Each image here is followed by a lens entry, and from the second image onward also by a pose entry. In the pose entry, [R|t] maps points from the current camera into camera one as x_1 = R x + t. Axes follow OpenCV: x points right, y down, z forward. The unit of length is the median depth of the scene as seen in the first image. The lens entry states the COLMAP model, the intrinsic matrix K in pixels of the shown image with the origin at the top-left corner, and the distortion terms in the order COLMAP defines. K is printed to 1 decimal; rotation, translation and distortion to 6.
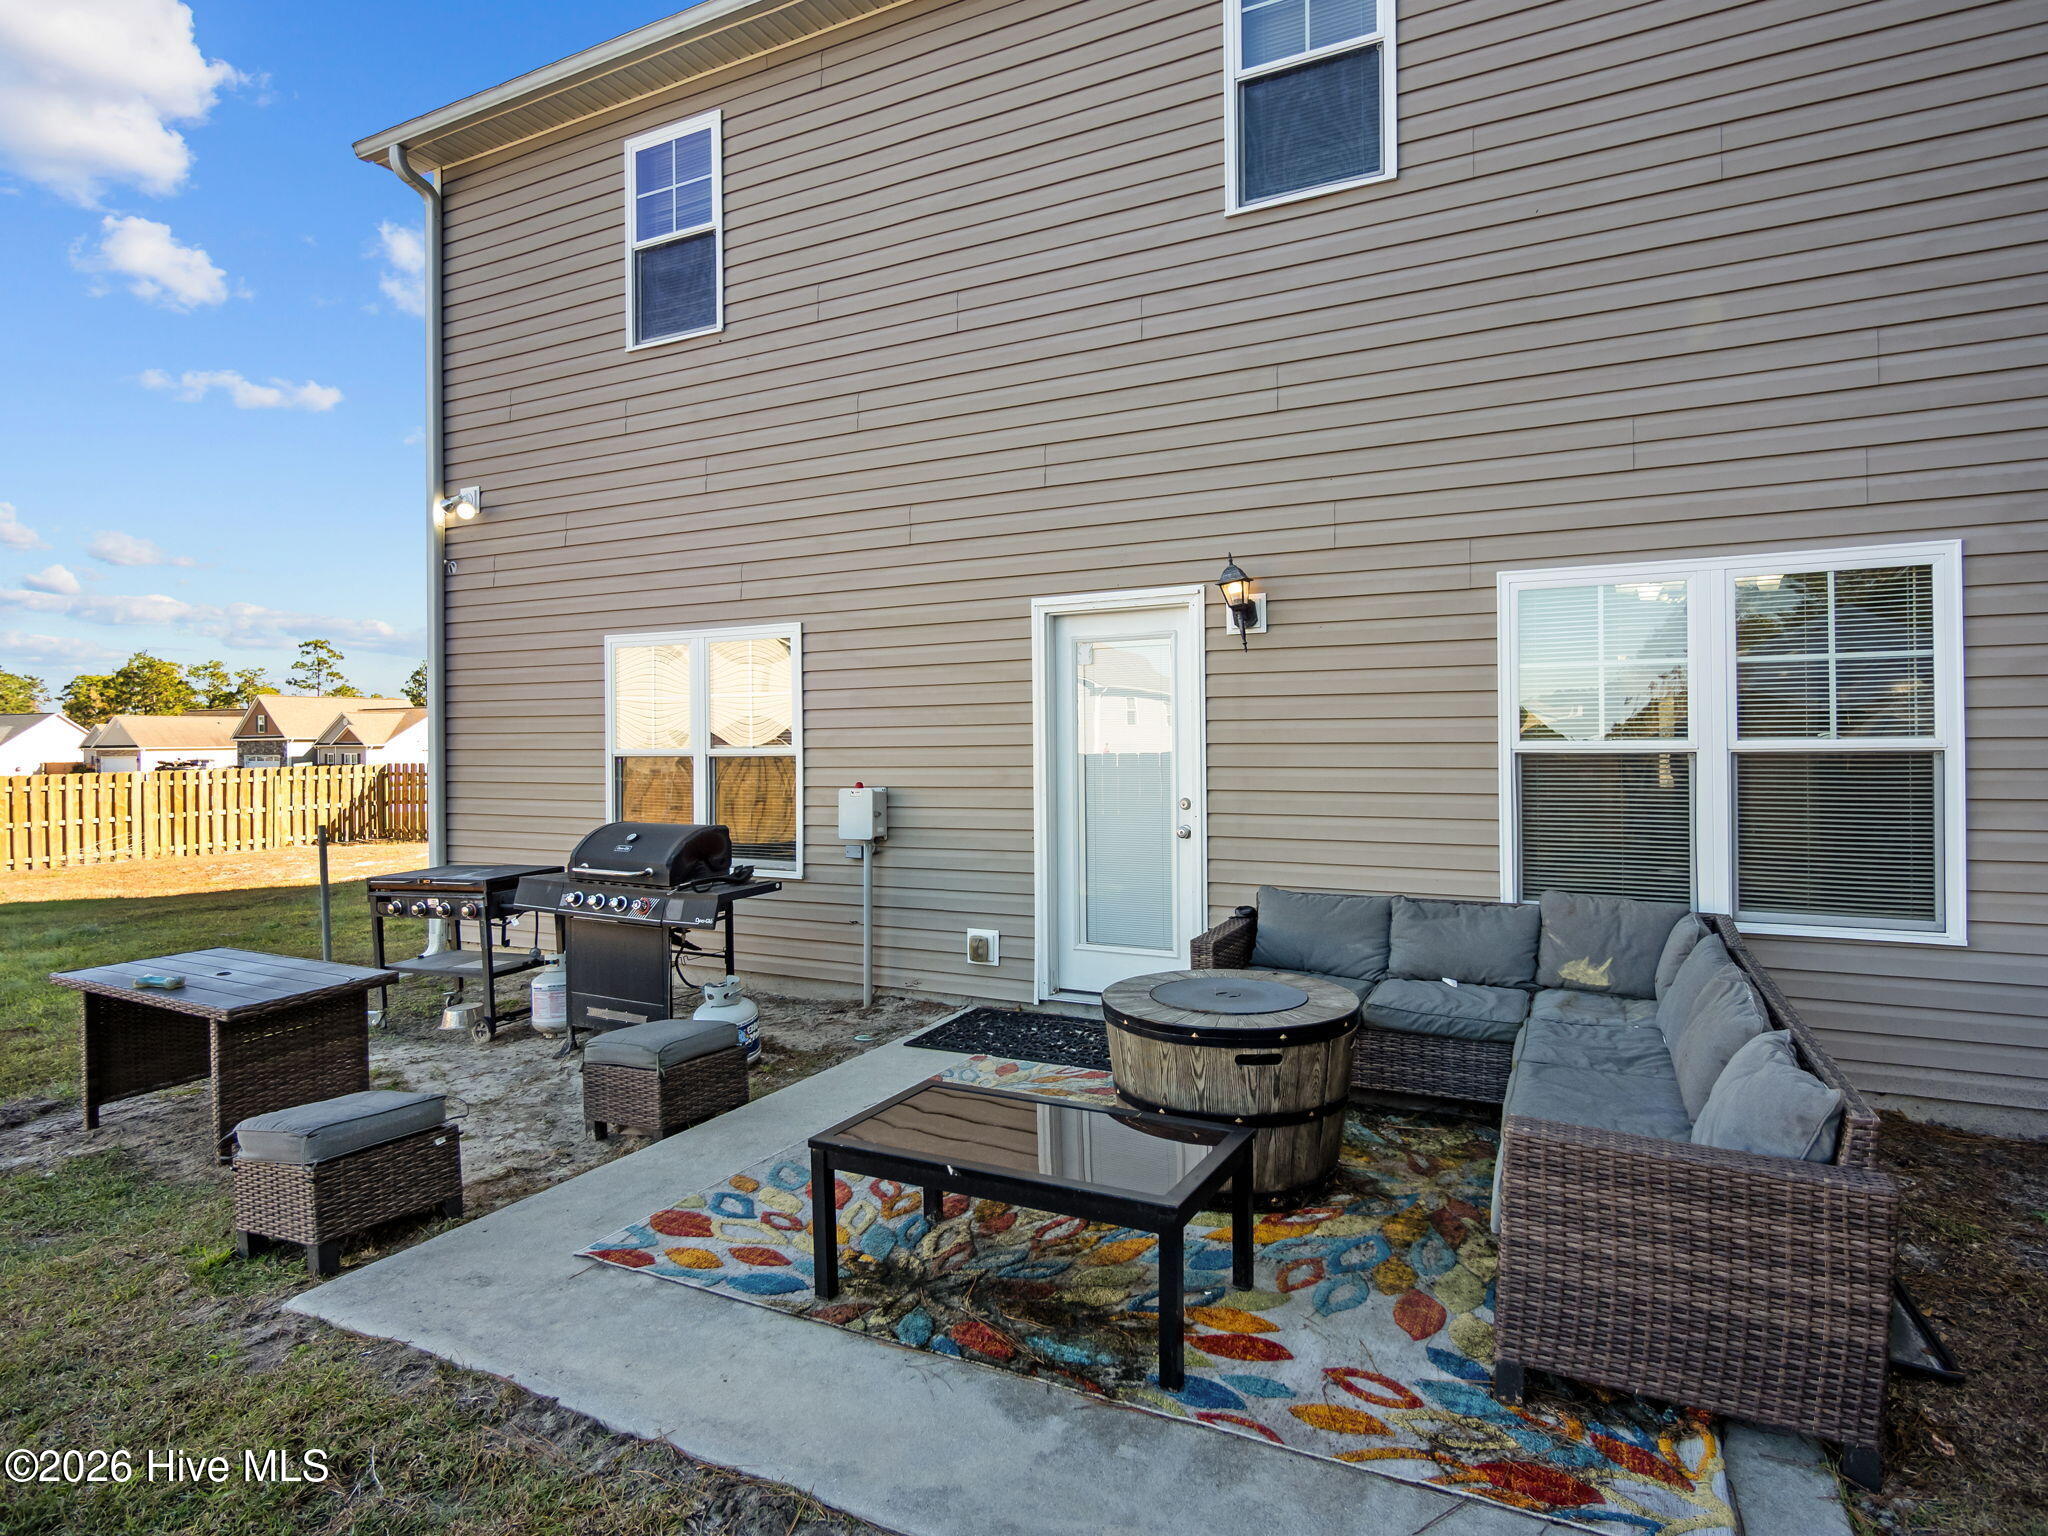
lens RADIAL K [[931.5, 0, 1018.4], [0, 931.5, 756.5], [0, 0, 1]] dist [0.000196, -0.000117]
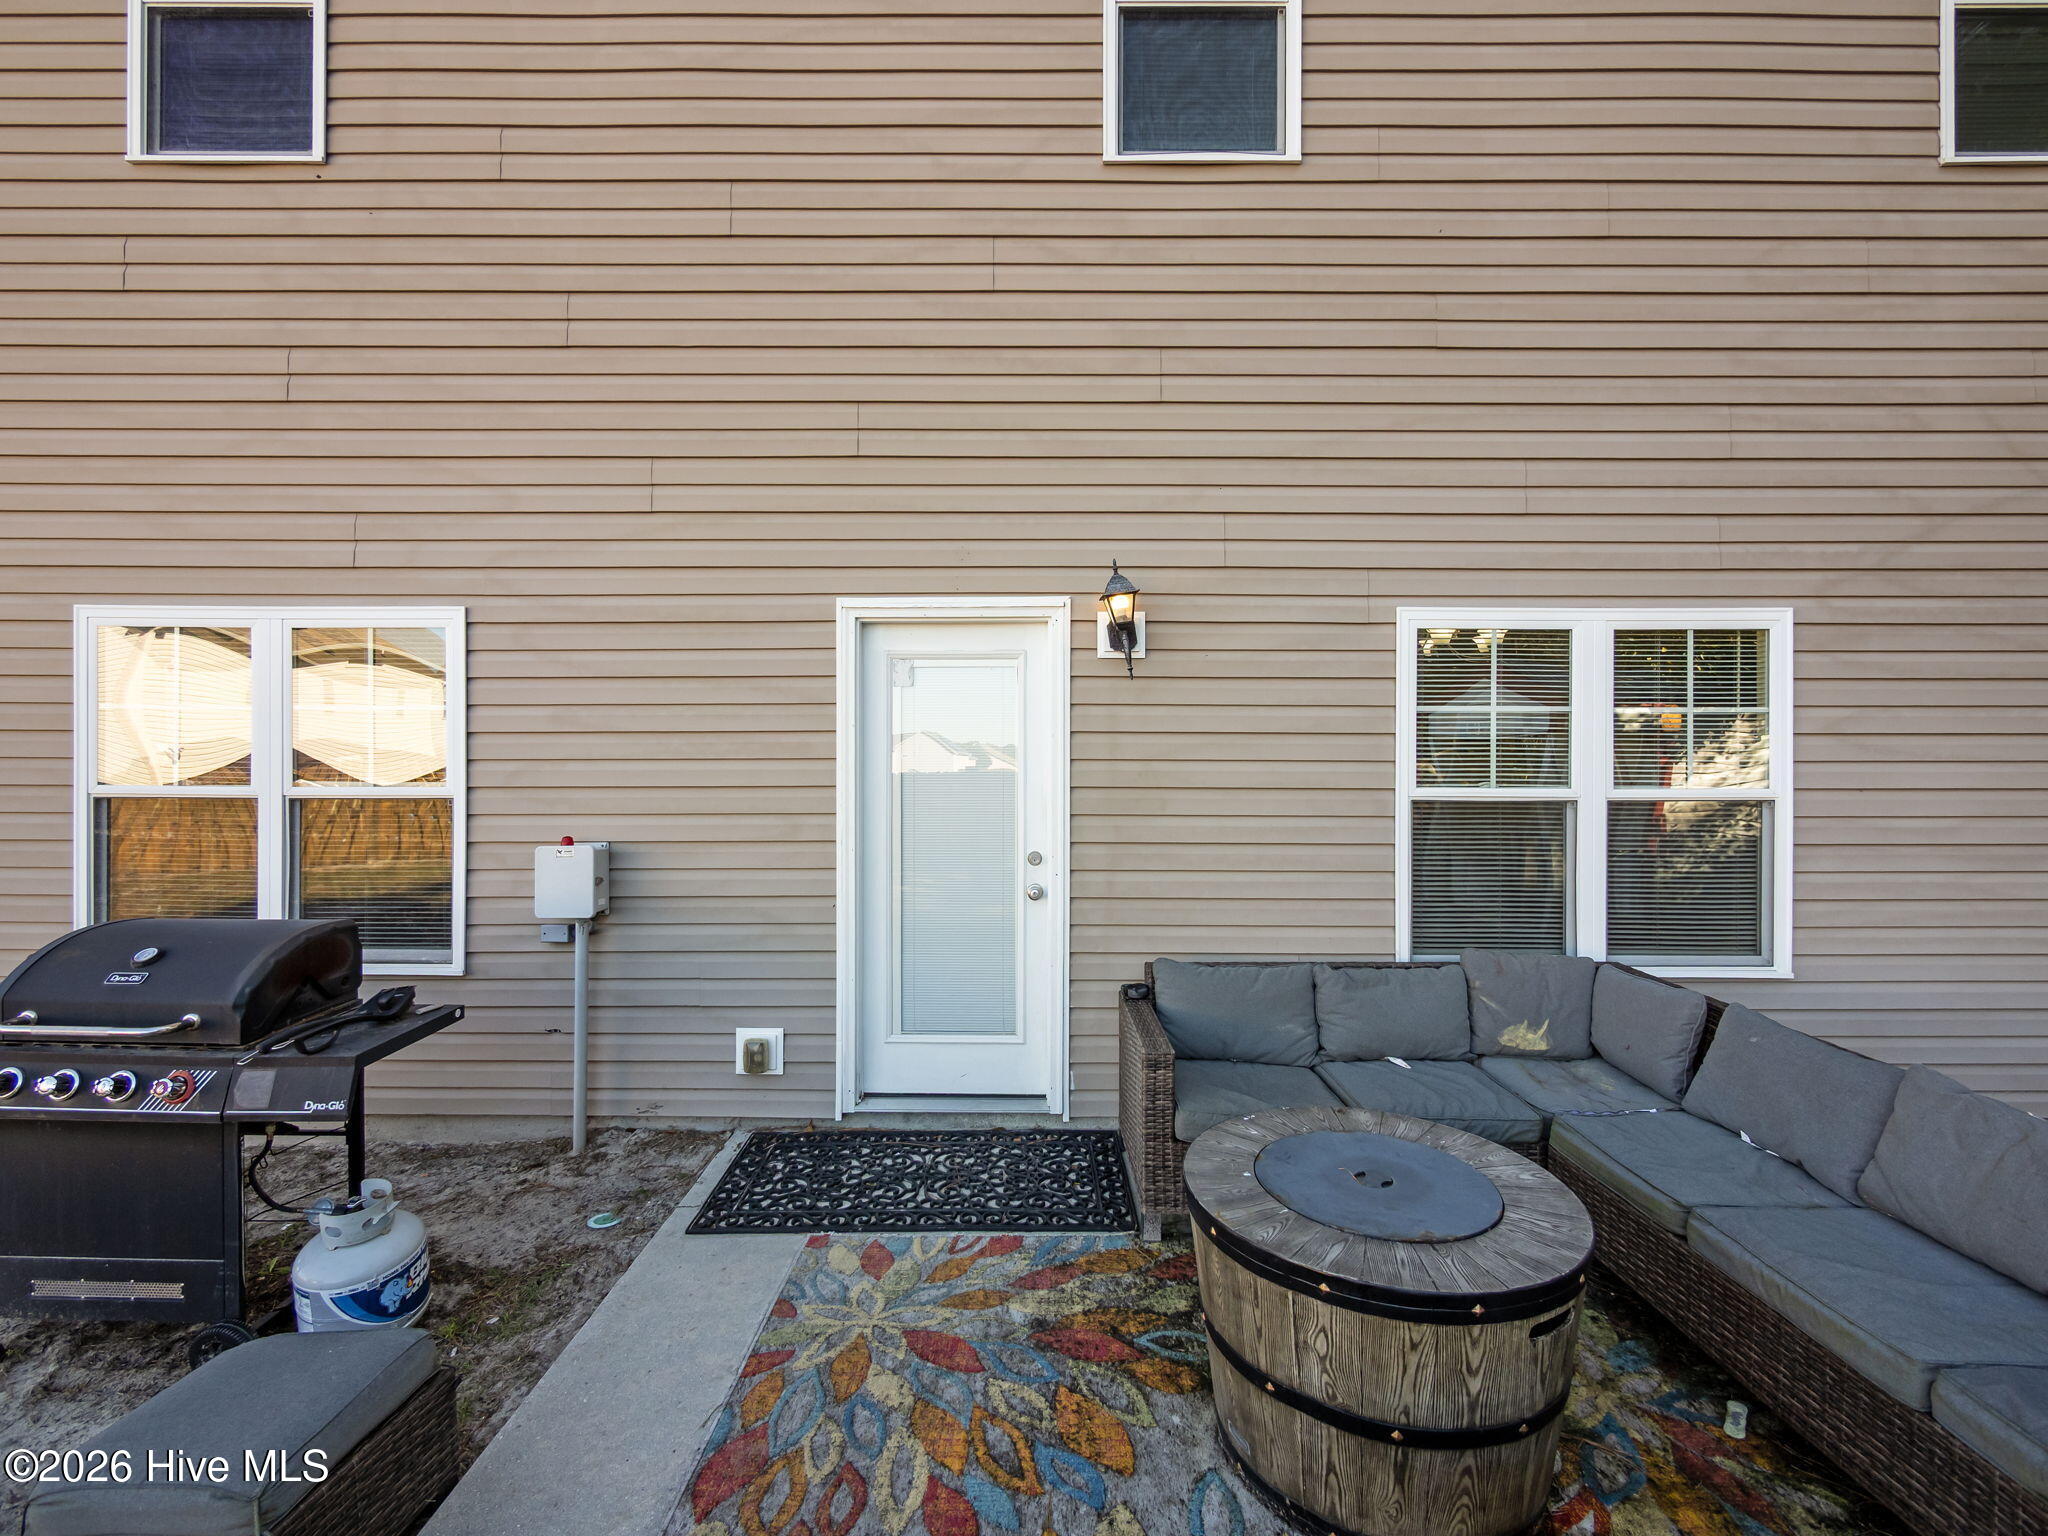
lens RADIAL K [[846.2, 0, 1023.8], [0, 846.2, 775.5], [0, 0, 1]] dist [-0.001210, 0.000086]
pose [[0.907287, 0.005044, 0.420482, -0.156835], [-0.002021, 0.999969, -0.007633, -0.018245], [-0.420508, 0.006076, 0.907269, 0.330167]]
